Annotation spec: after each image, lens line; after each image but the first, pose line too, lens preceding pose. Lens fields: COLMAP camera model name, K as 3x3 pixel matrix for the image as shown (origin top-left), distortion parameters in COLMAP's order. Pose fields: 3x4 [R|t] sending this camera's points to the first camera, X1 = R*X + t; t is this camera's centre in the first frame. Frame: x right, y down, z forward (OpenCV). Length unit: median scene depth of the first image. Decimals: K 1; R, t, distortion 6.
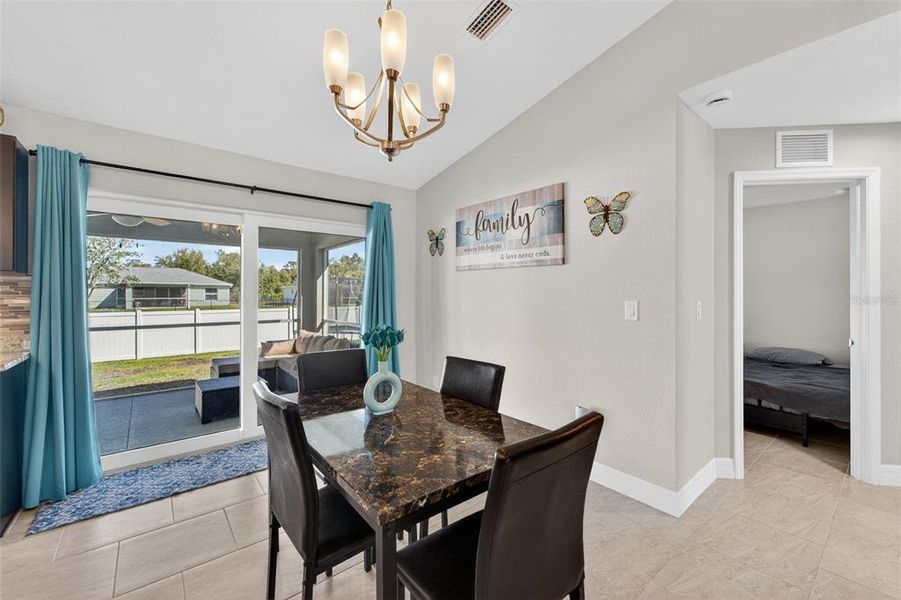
lens RADIAL K [[370.6, 0, 455.0], [0, 370.6, 292.1], [0, 0, 1]] dist [-0.008498, 0.001483]
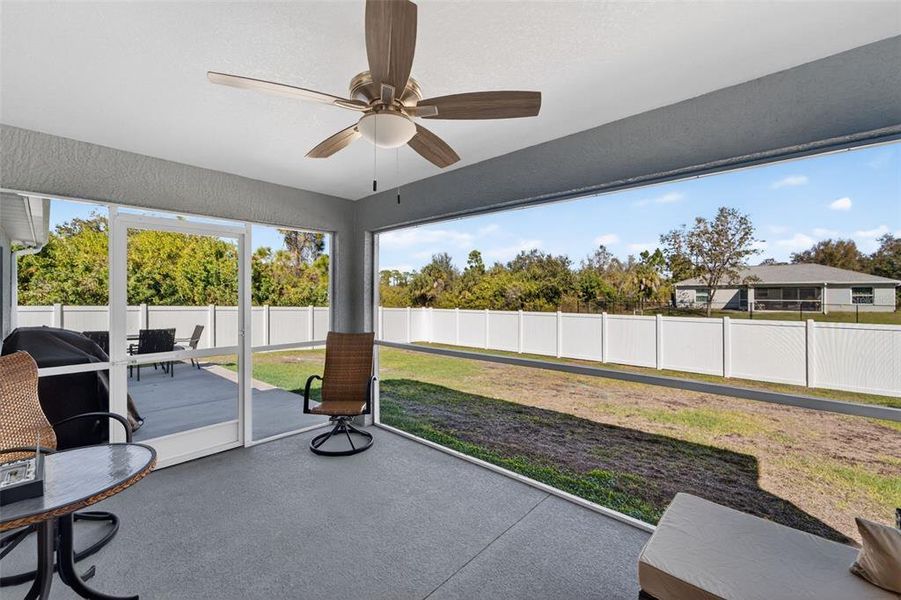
lens RADIAL K [[370.6, 0, 442.8], [0, 370.6, 294.7], [0, 0, 1]] dist [-0.008498, 0.001483]
pose [[0.121432, 0.004331, -0.992590, -0.486571], [0.002144, 0.999987, 0.004626, -0.021296], [0.992597, -0.002690, 0.121422, 1.077875]]
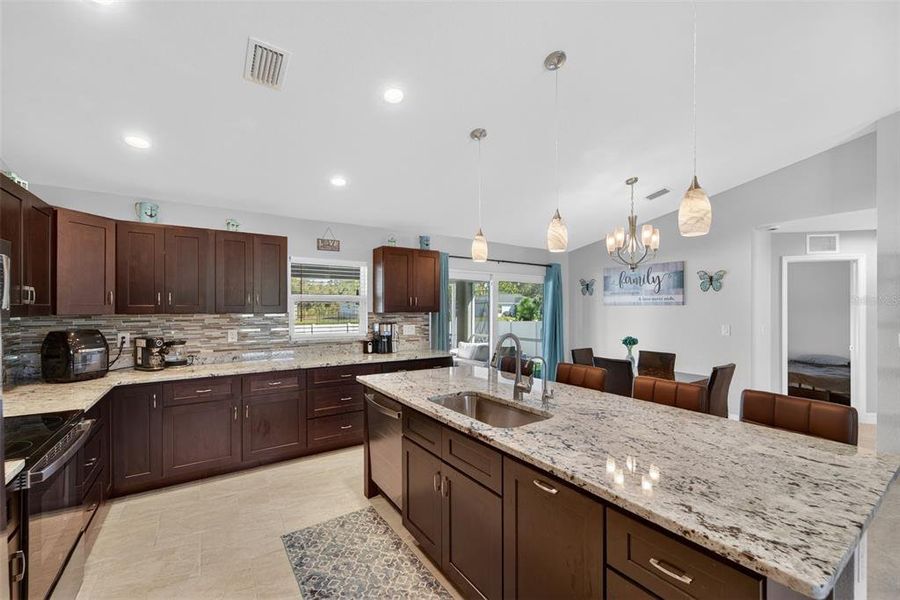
lens RADIAL K [[370.2, 0, 451.1], [0, 370.2, 304.7], [0, 0, 1]] dist [-0.008498, 0.001483]
pose [[0.995261, -0.000681, -0.097236, -0.508027], [0.000206, 0.999988, -0.004894, -0.050553], [0.097239, 0.004851, 0.995249, -0.708679]]
